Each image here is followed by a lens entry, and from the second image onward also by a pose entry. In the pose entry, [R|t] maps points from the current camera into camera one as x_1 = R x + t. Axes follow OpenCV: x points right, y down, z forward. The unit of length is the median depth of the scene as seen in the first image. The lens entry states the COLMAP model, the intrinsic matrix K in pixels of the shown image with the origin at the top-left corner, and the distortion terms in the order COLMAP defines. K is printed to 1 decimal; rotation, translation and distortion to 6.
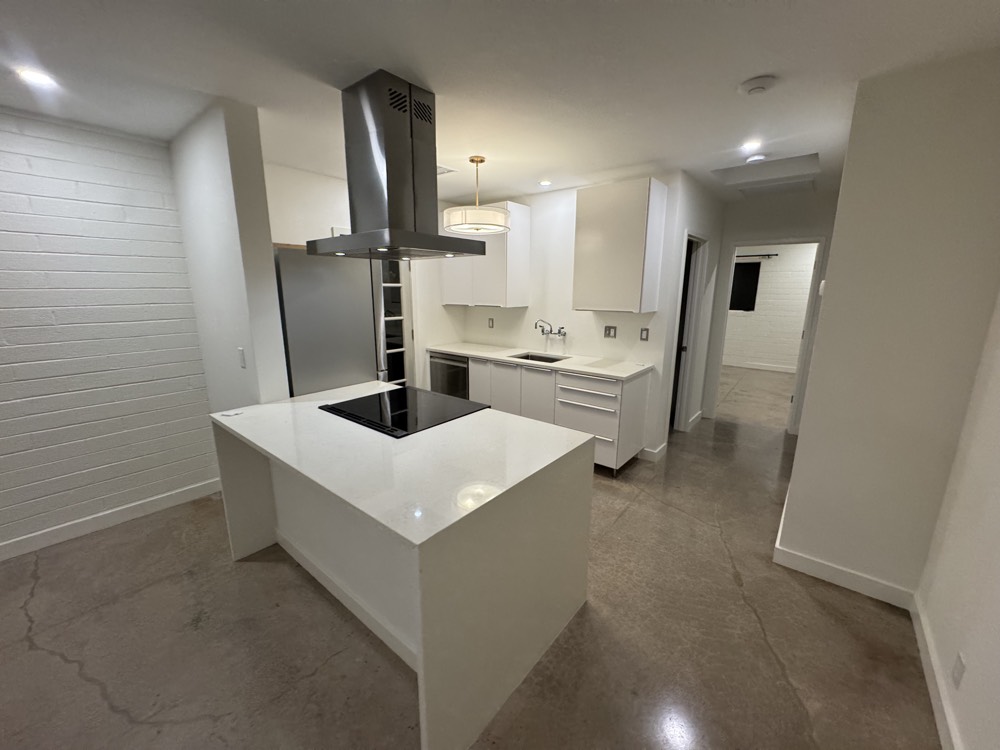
lens RADIAL K [[400.7, 0, 500.0], [0, 400.7, 375.0], [0, 0, 1]] dist [-0.000106, -0.000021]
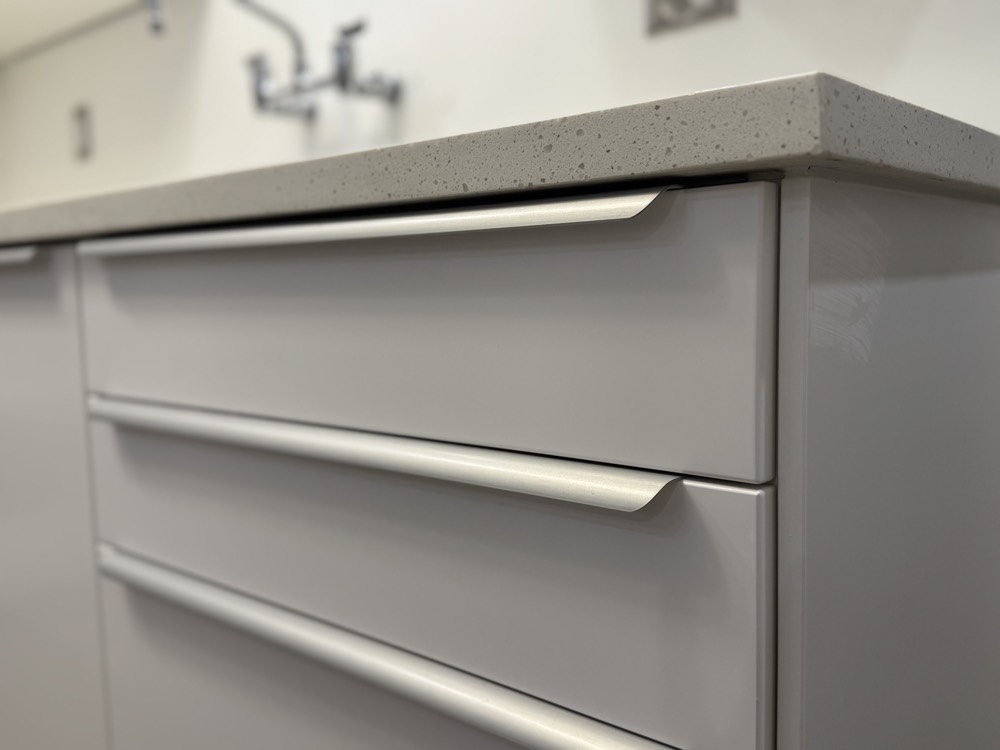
lens RADIAL K [[924.8, 0, 500.0], [0, 924.8, 375.0], [0, 0, 1]] dist [-0.000949, -0.000507]
pose [[0.999171, -0.027013, -0.030462, 0.211163], [0.023676, 0.994185, -0.105052, 0.038506], [0.033123, 0.104243, 0.994000, 0.680106]]
